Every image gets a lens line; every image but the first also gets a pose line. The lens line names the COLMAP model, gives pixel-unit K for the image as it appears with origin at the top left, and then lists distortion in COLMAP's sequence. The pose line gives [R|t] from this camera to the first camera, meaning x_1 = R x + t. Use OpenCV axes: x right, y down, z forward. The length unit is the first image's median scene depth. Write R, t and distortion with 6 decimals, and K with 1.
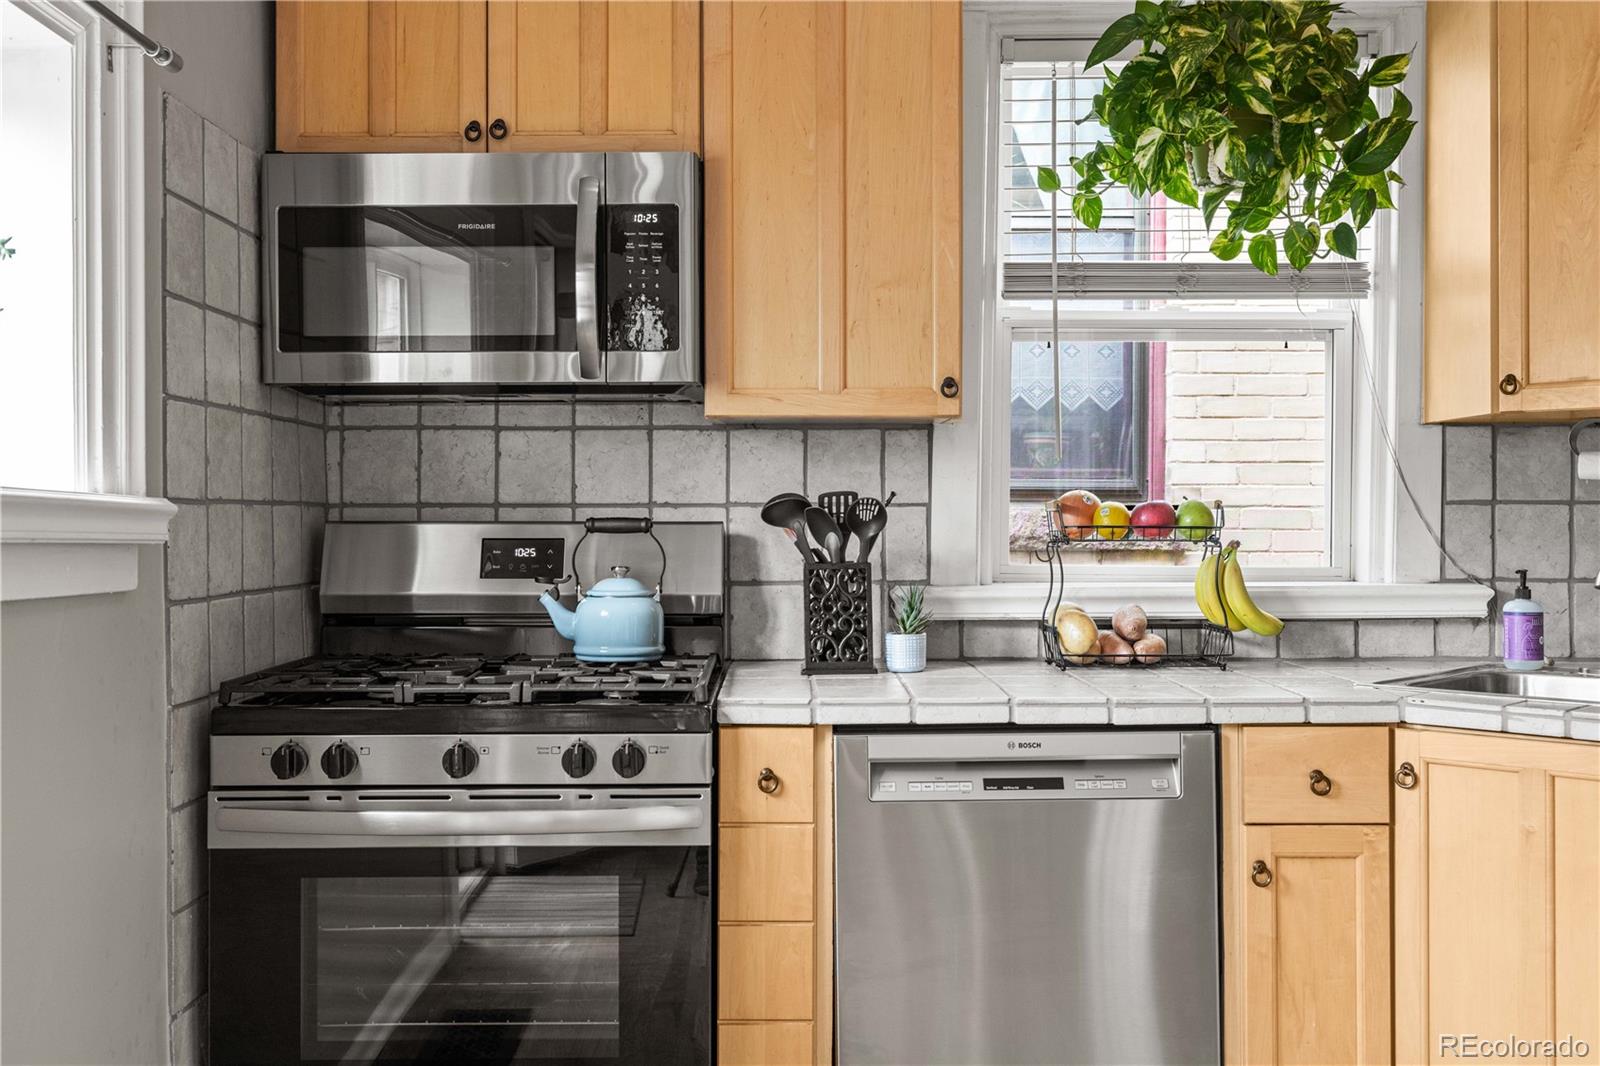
lens RADIAL K [[1576.6, 0, 809.2], [0, 1576.6, 519.6], [0, 0, 1]] dist [0.001085, 0.000000]
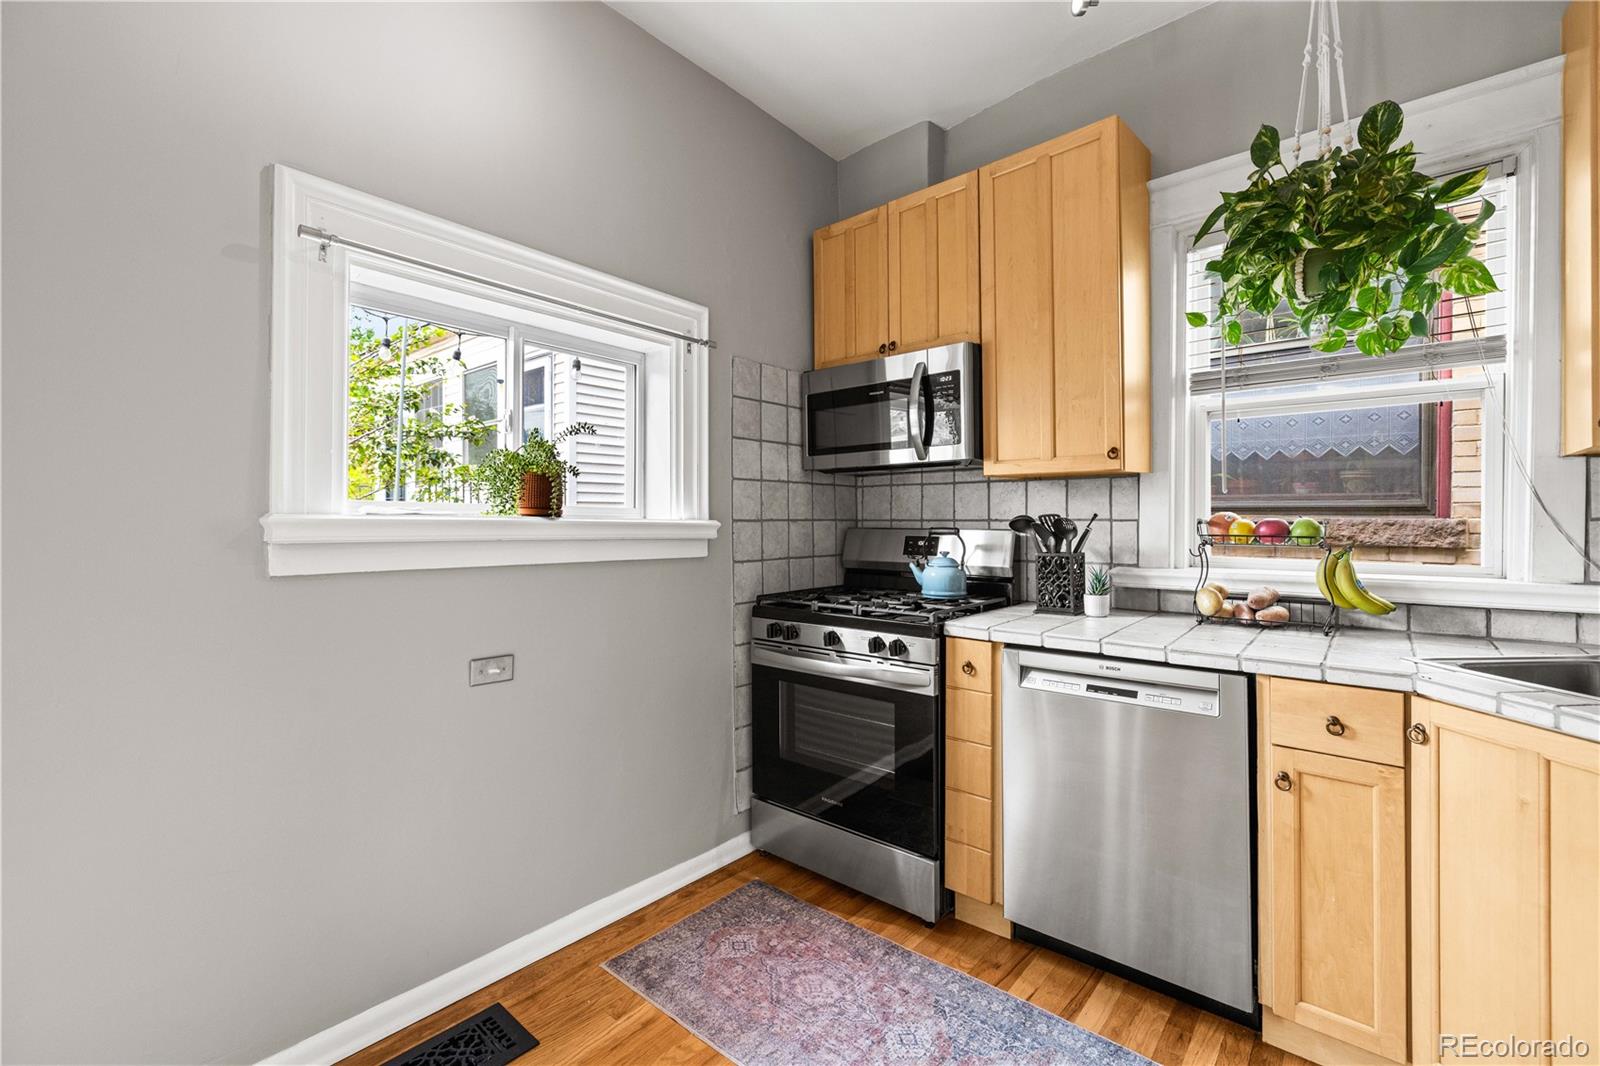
lens RADIAL K [[684.9, 0, 805.4], [0, 684.9, 521.9], [0, 0, 1]] dist [0.001537, -0.000484]
pose [[0.754823, 0.003211, -0.655921, 0.330525], [0.000048, 0.999988, 0.004950, -0.012996], [0.655929, -0.003768, 0.754813, 0.221198]]
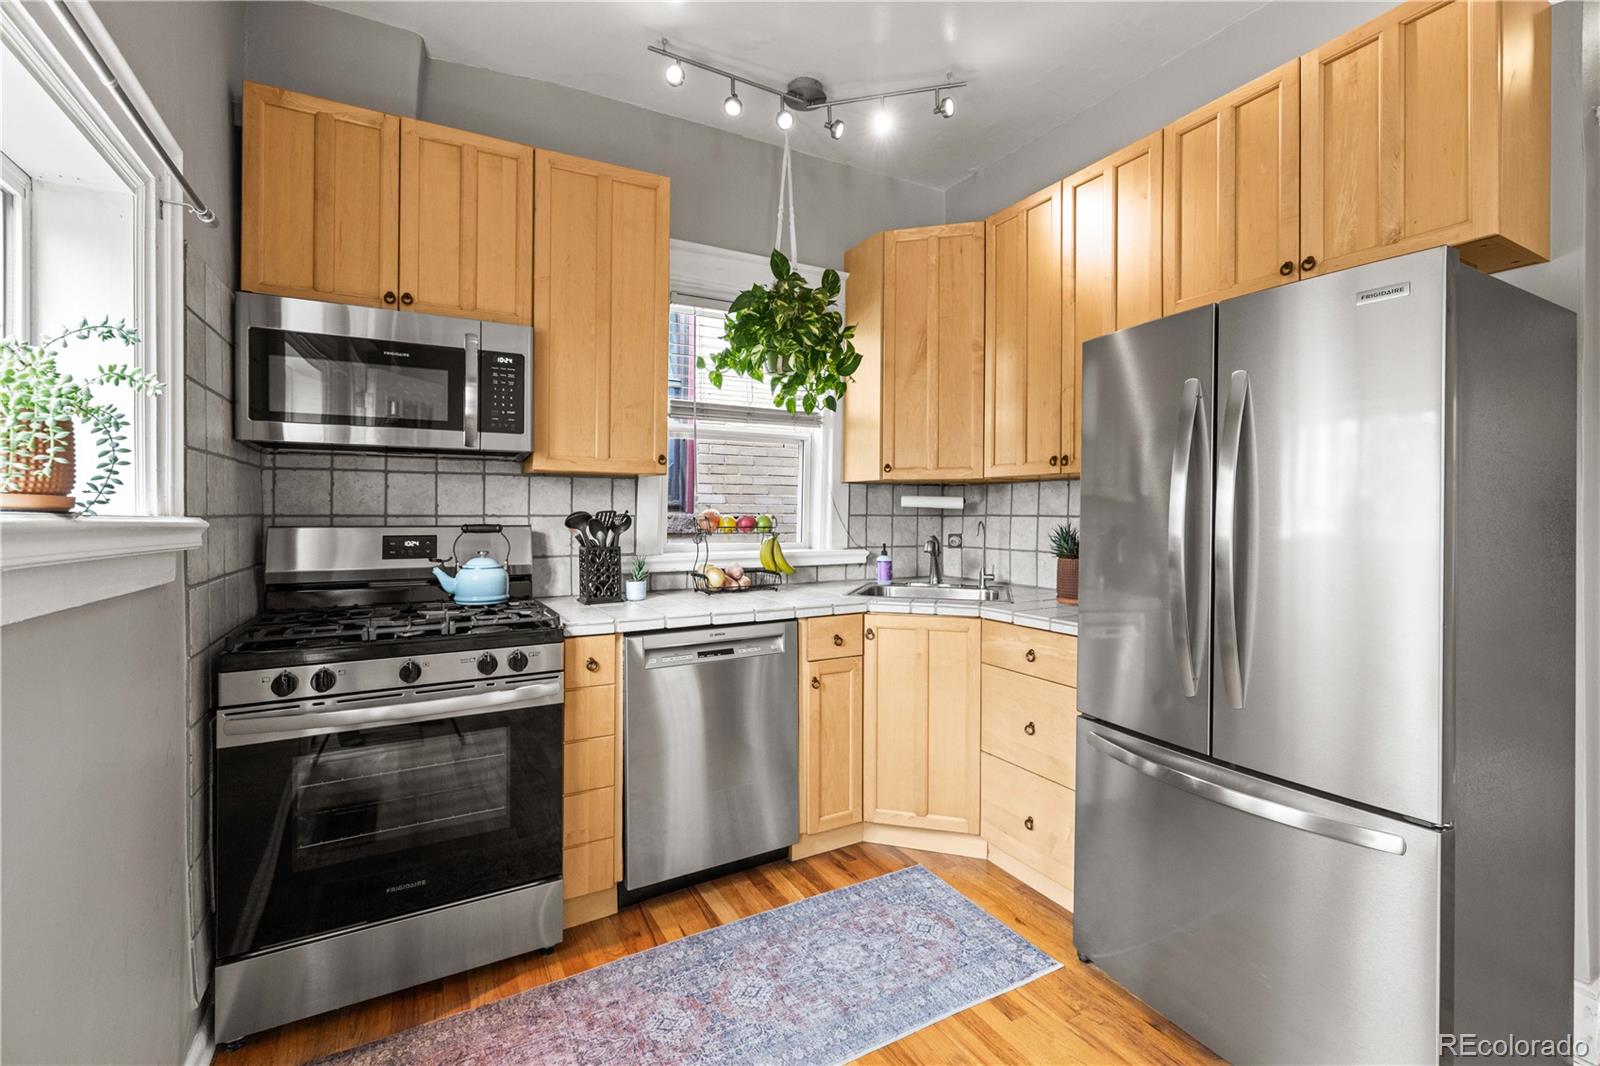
lens RADIAL K [[684.9, 0, 805.4], [0, 684.9, 515.8], [0, 0, 1]] dist [0.001537, -0.000484]
pose [[0.875367, 0.001564, 0.483457, -0.179805], [-0.004570, 0.999977, 0.005039, -0.017061], [-0.483438, -0.006620, 0.875354, 0.136684]]
